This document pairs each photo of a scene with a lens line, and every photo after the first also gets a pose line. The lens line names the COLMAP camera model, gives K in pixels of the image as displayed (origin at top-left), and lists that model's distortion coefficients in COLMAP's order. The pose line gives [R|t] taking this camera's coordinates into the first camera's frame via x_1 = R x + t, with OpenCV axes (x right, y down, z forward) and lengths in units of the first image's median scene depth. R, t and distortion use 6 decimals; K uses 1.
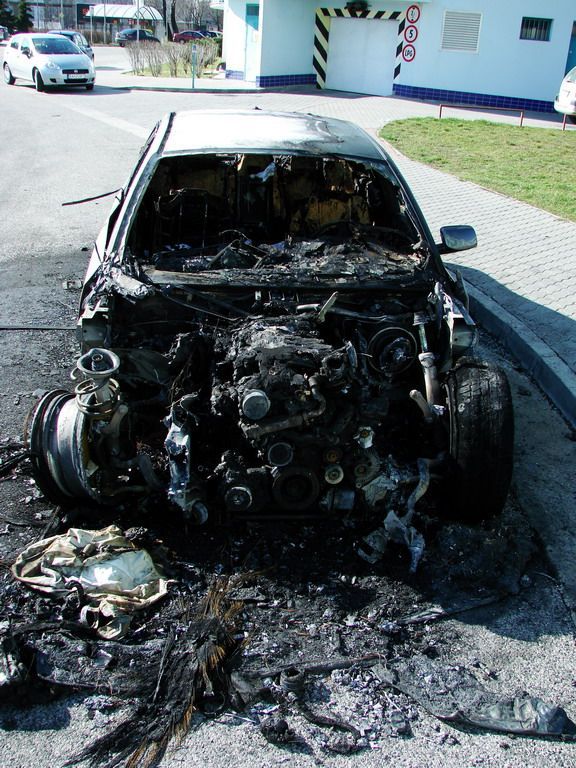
lens RADIAL K [[821.9, 0, 288.0], [0, 821.9, 384.0], [0, 0, 1]] dist [-0.200958, 0.246664]
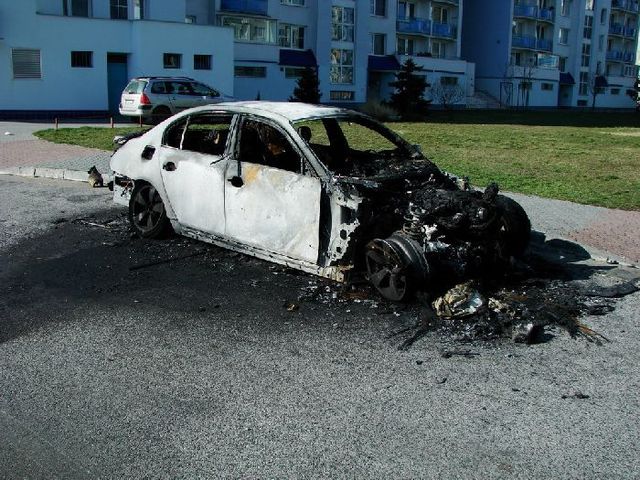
lens RADIAL K [[684.9, 0, 320.0], [0, 684.9, 240.0], [0, 0, 1]] dist [-0.200958, 0.246664]
pose [[0.715442, -0.184705, 0.673815, -1.500982], [0.288827, 0.956346, -0.044518, 0.043823], [-0.636177, 0.226466, 0.737558, -0.041880]]
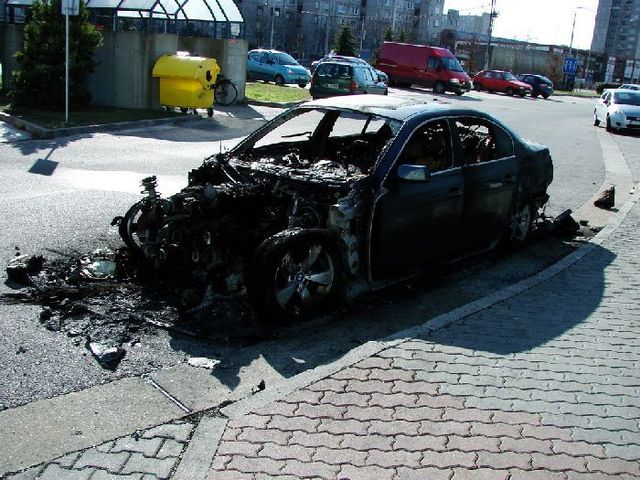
lens RADIAL K [[684.9, 0, 320.0], [0, 684.9, 240.0], [0, 0, 1]] dist [-0.200958, 0.246664]
pose [[0.657800, 0.180453, -0.731257, 1.341835], [-0.328751, 0.942300, -0.063195, 0.081463], [0.677659, 0.281971, 0.679169, 0.154697]]
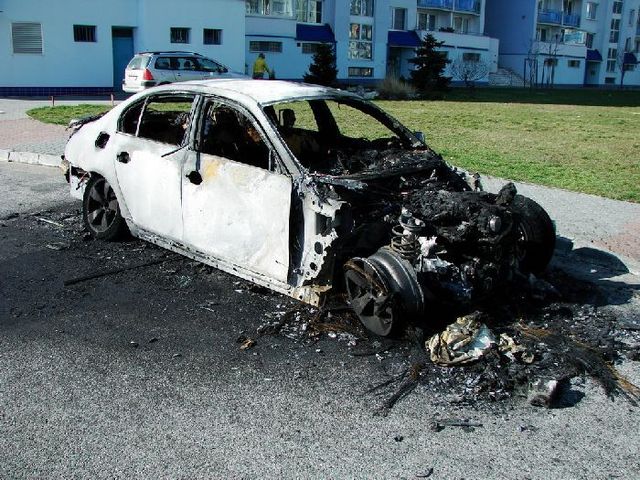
lens RADIAL K [[684.9, 0, 320.0], [0, 684.9, 240.0], [0, 0, 1]] dist [-0.200958, 0.246664]
pose [[0.737763, -0.200326, 0.644651, -1.171185], [0.278827, 0.960117, -0.020742, -0.015465], [-0.614786, 0.195048, 0.764195, 0.136641]]
